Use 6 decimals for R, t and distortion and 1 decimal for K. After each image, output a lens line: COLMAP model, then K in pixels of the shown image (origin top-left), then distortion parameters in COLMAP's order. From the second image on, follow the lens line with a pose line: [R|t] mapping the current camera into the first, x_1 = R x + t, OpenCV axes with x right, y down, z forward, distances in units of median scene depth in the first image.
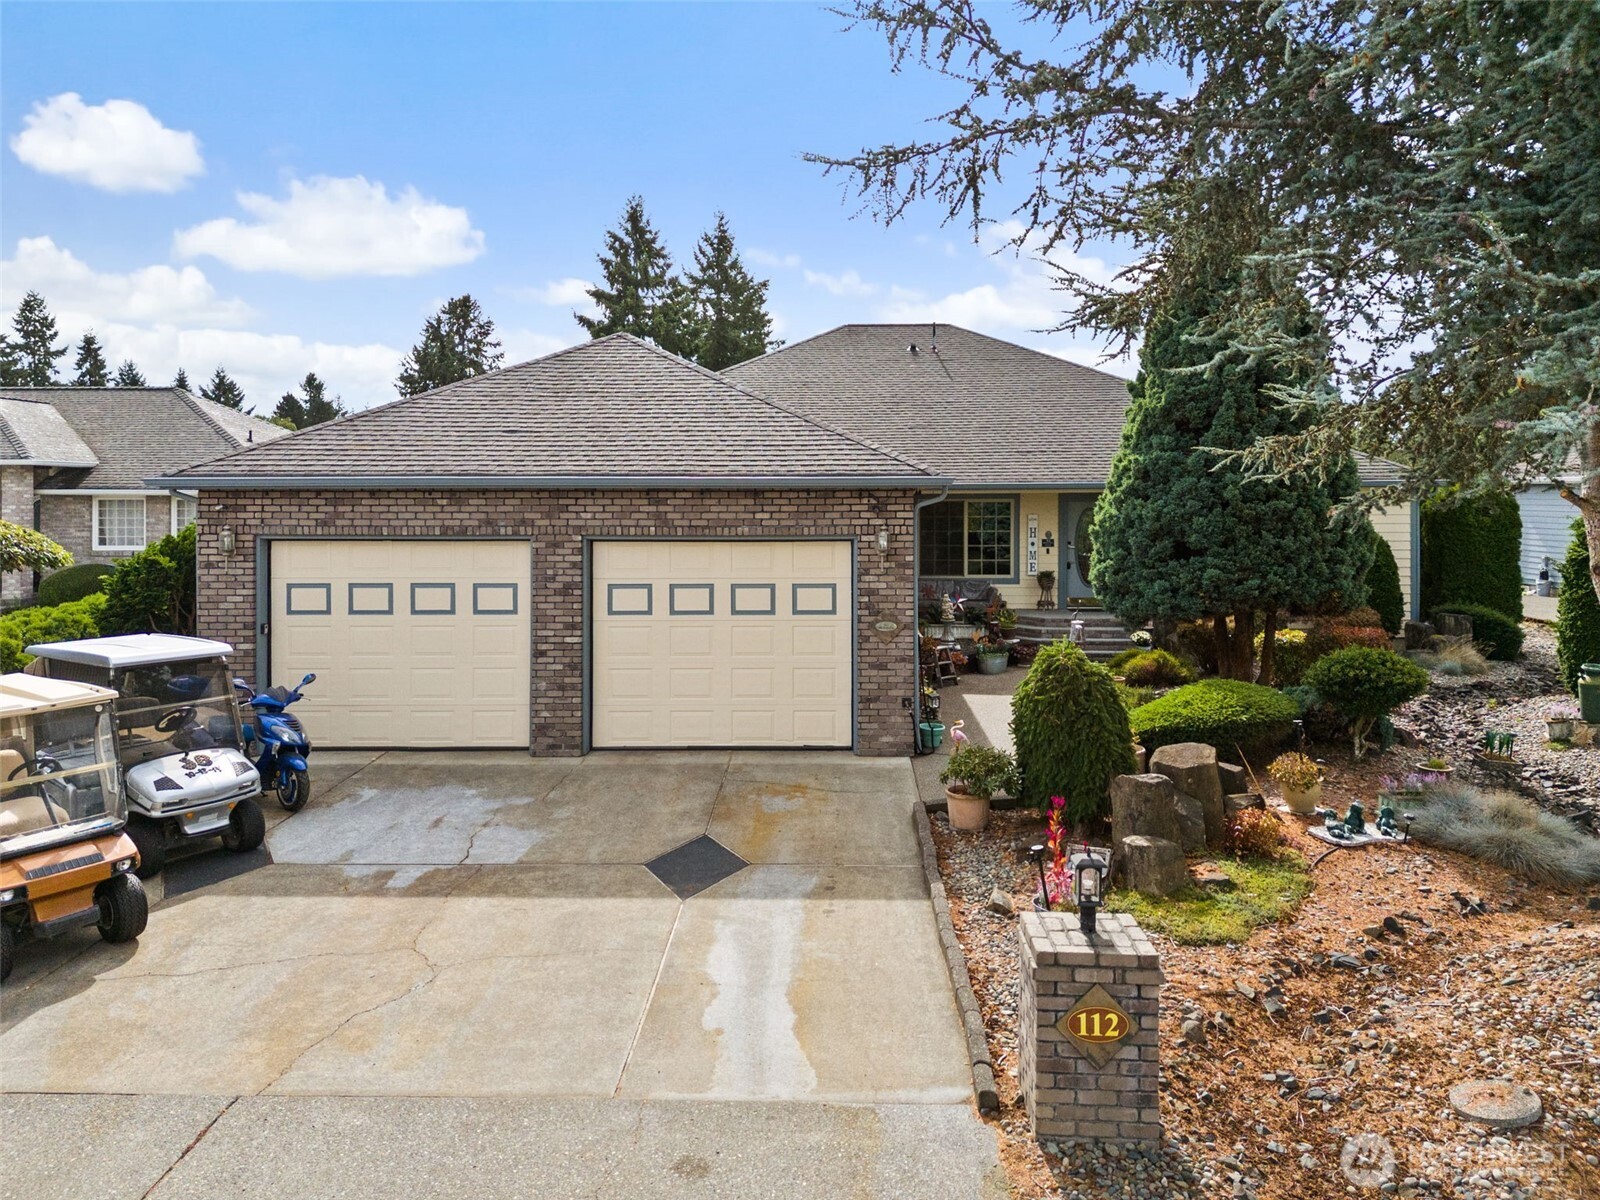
lens RADIAL K [[1164.1, 0, 800.0], [0, 1164.1, 600.0], [0, 0, 1]] dist [0.095058, -0.100967]
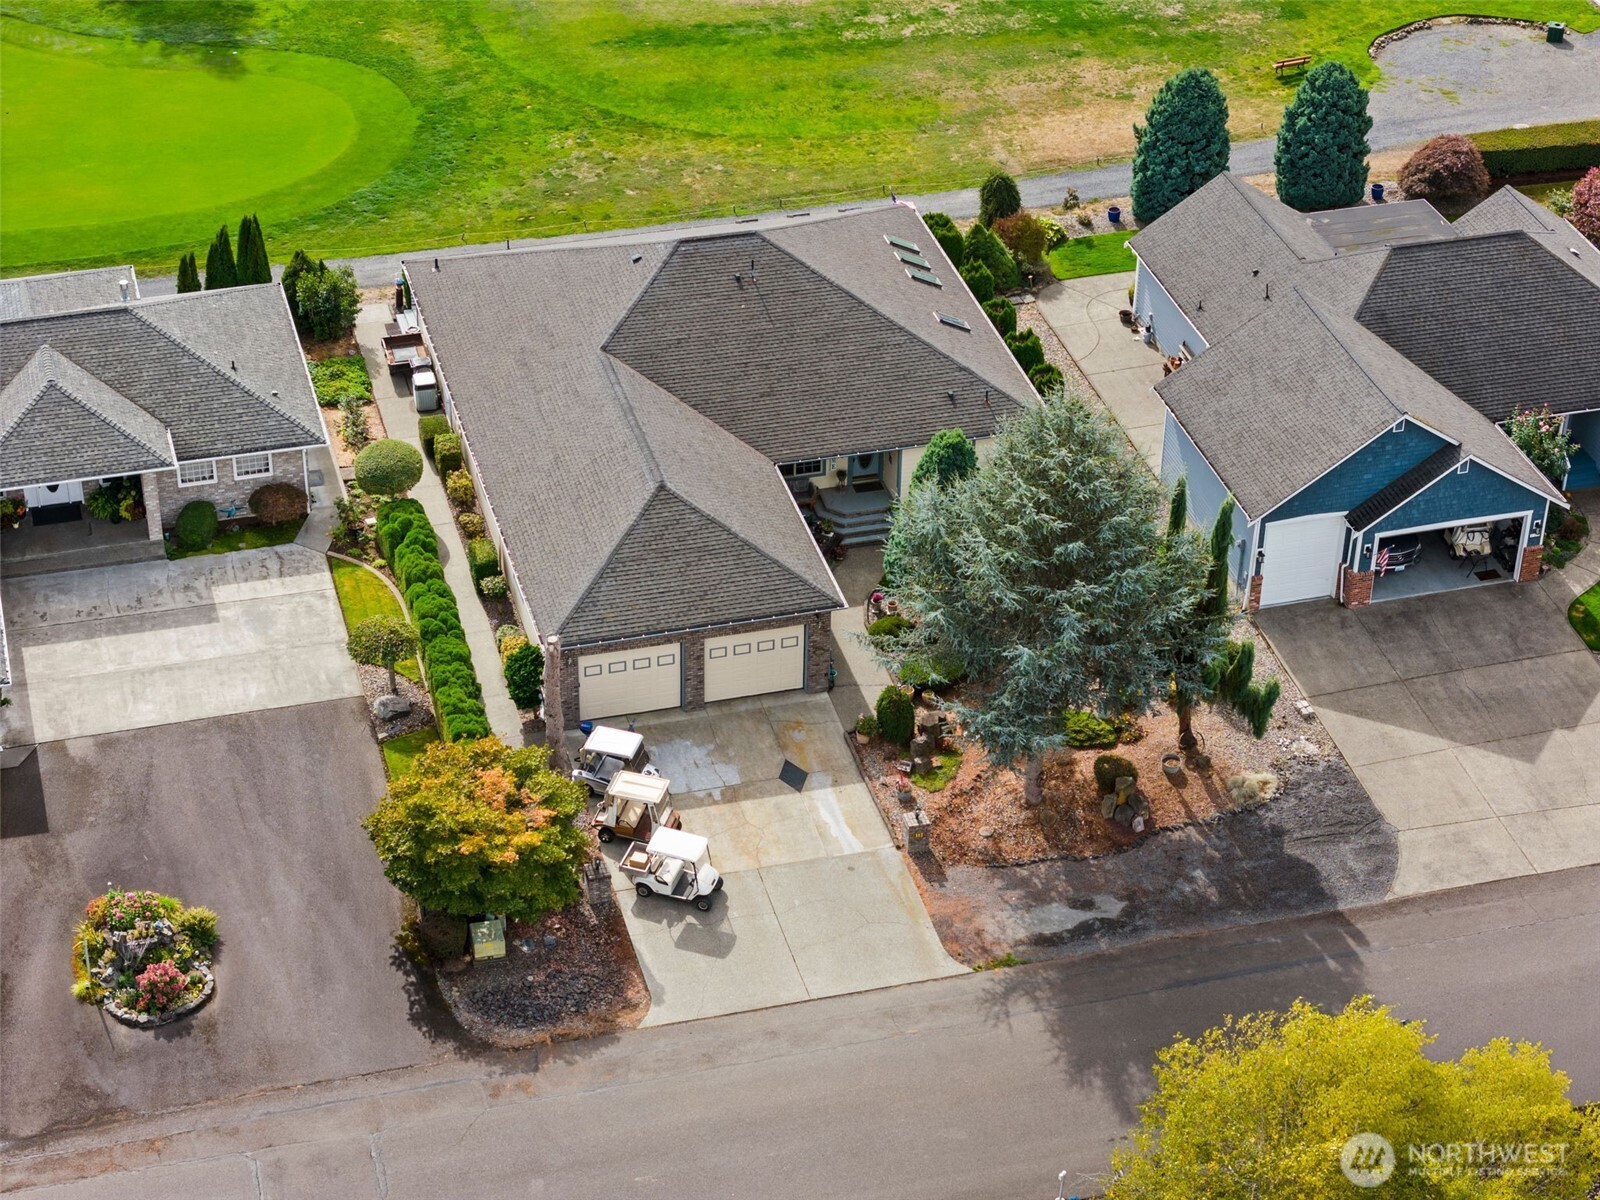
lens RADIAL K [[3255.8, 0, 735.2], [0, 3255.8, 600.7], [0, 0, 1]] dist [0.013602, 0.383855]
pose [[0.956752, -0.160227, 0.242801, -1.801507], [0.015710, 0.861883, 0.506863, -3.661660], [-0.290479, -0.481129, 0.827126, -4.764348]]
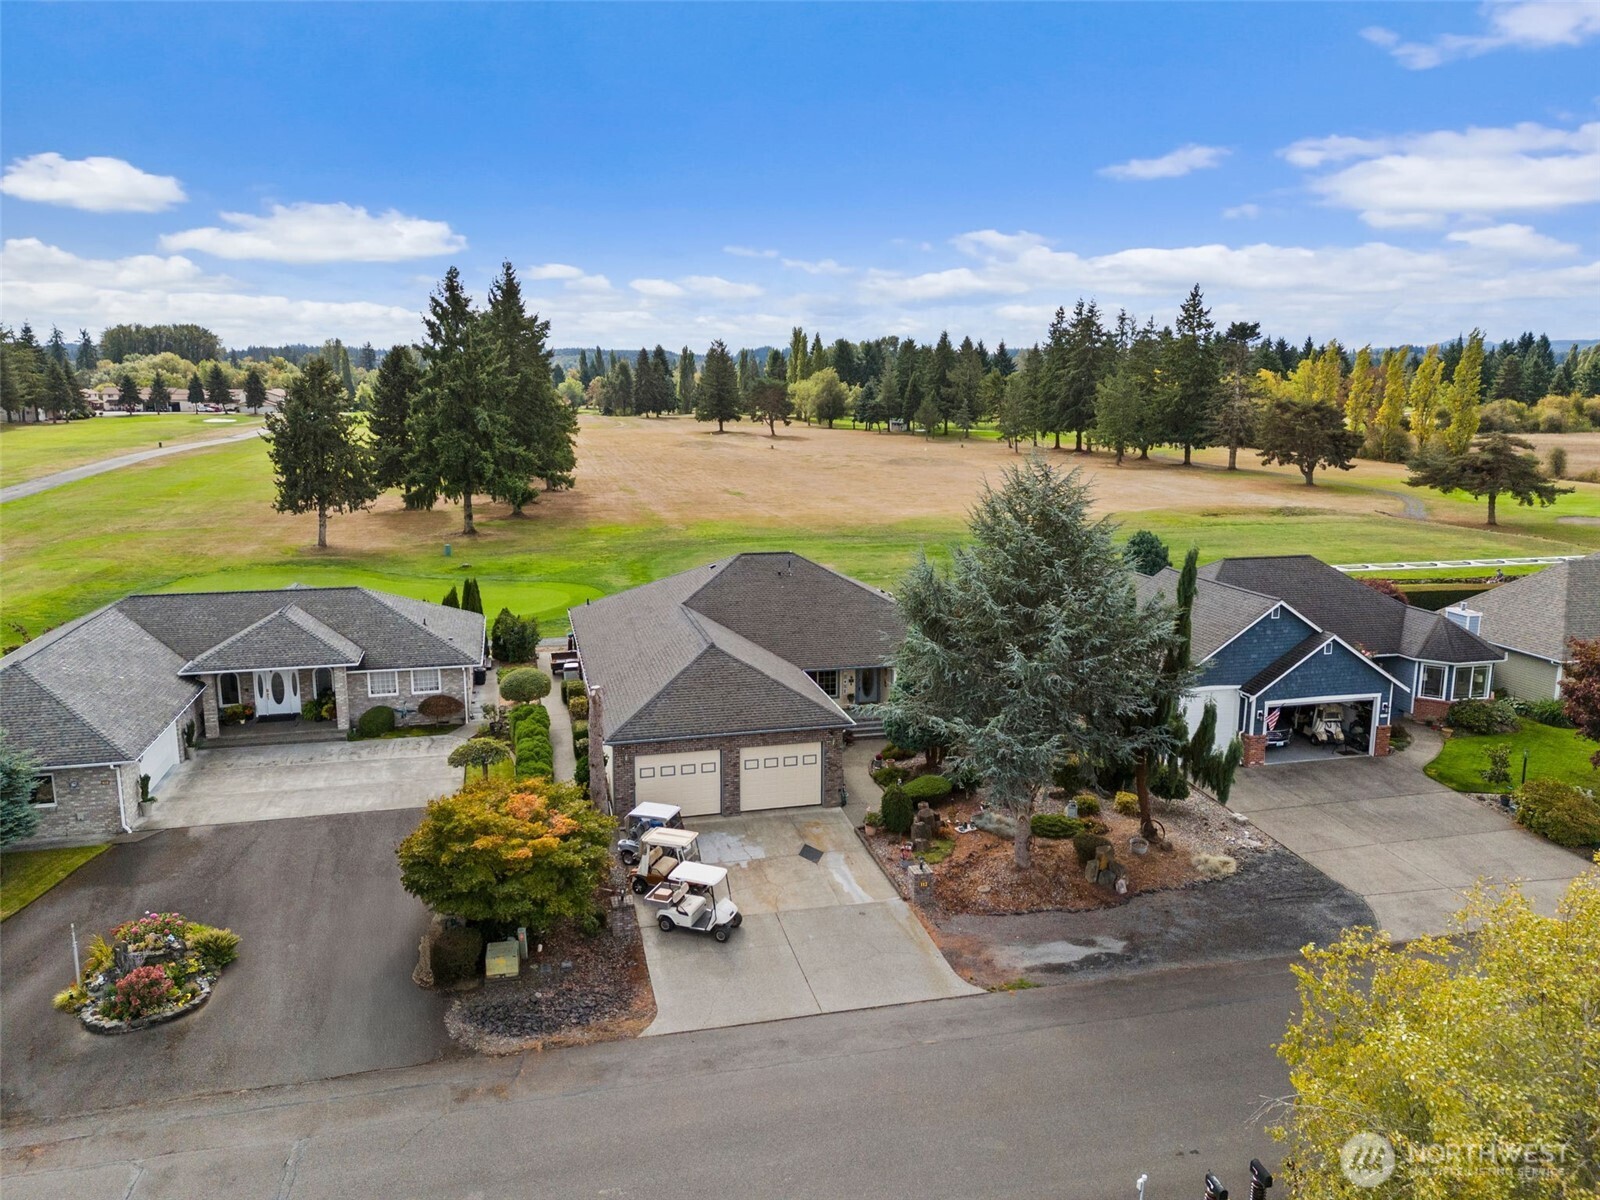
lens RADIAL K [[1164.1, 0, 800.0], [0, 1164.1, 600.0], [0, 0, 1]] dist [0.095058, -0.100967]
pose [[0.960902, -0.046681, 0.272926, -0.848125], [0.016264, 0.993500, 0.112666, -0.780624], [-0.276411, -0.103822, 0.955415, -1.940784]]
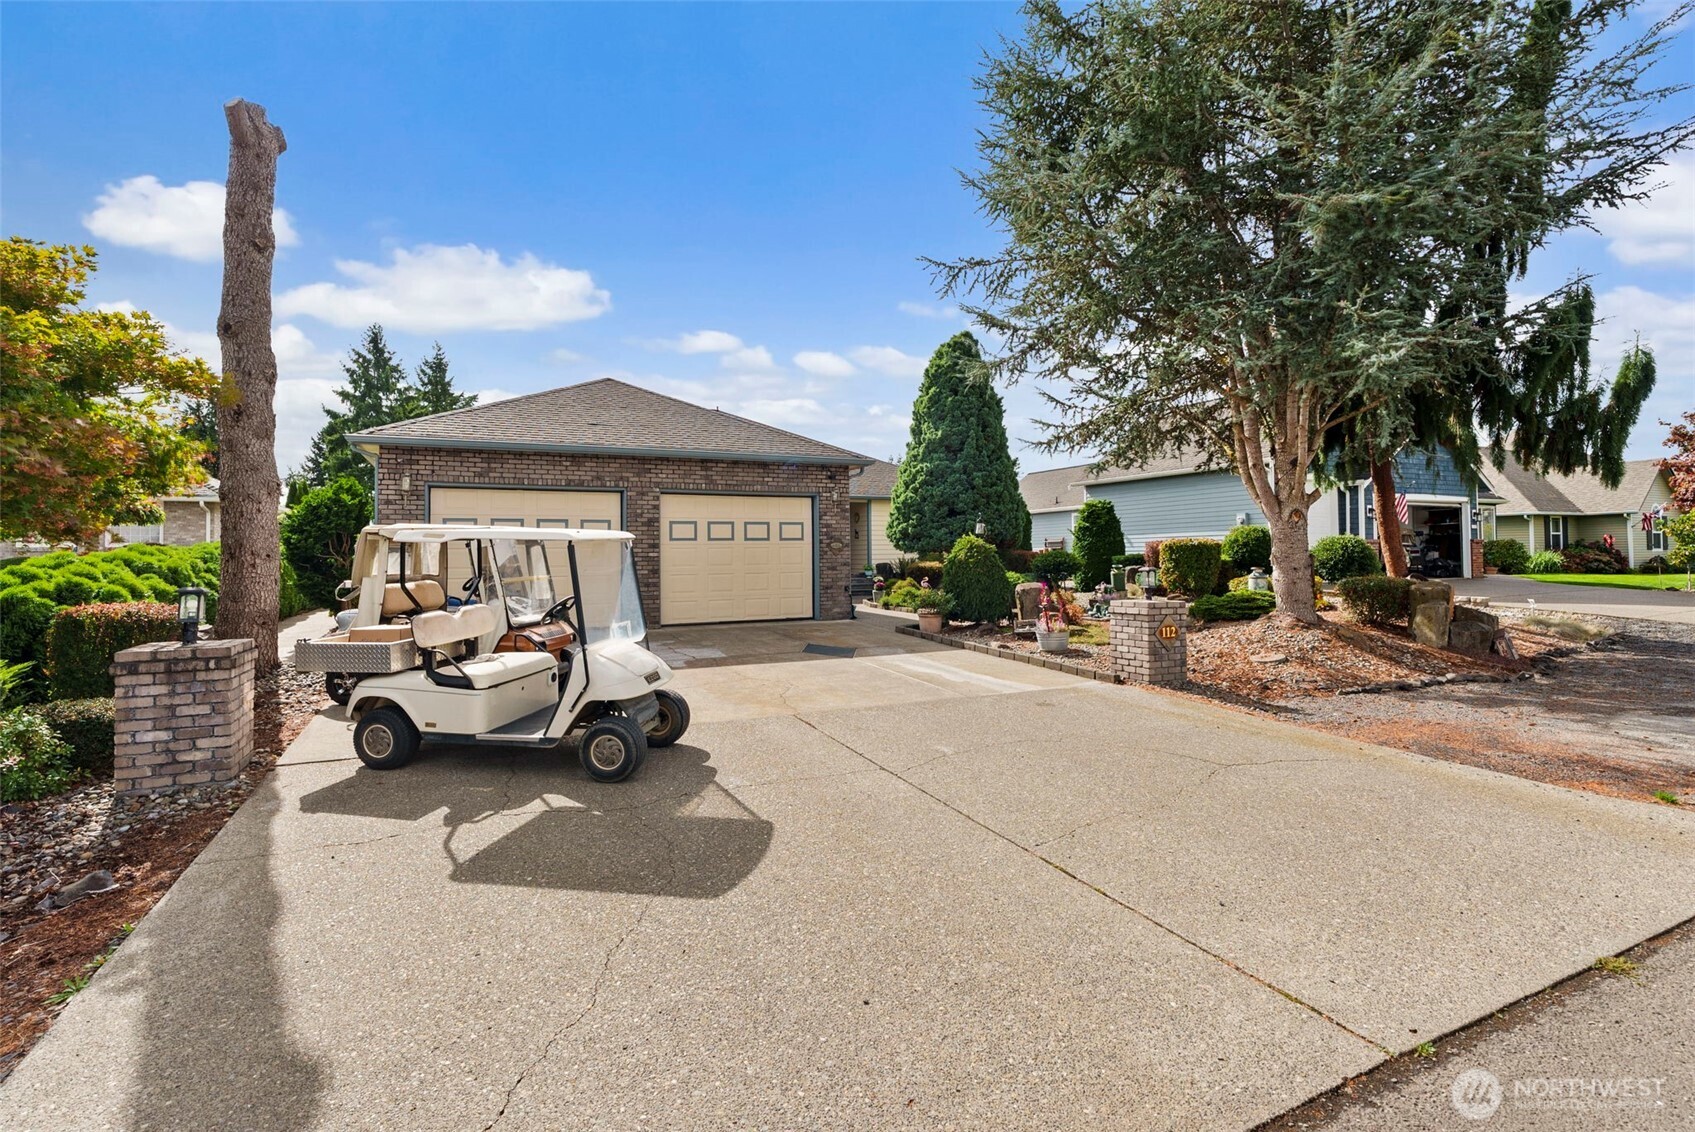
lens RADIAL K [[771.7, 0, 837.4], [0, 771.7, 563.9], [0, 0, 1]] dist [-0.015378, -0.000048]
pose [[0.888425, -0.007898, 0.458955, -0.445437], [0.047932, 0.995982, -0.075645, 0.135062], [-0.456513, 0.089203, 0.885234, -0.023409]]
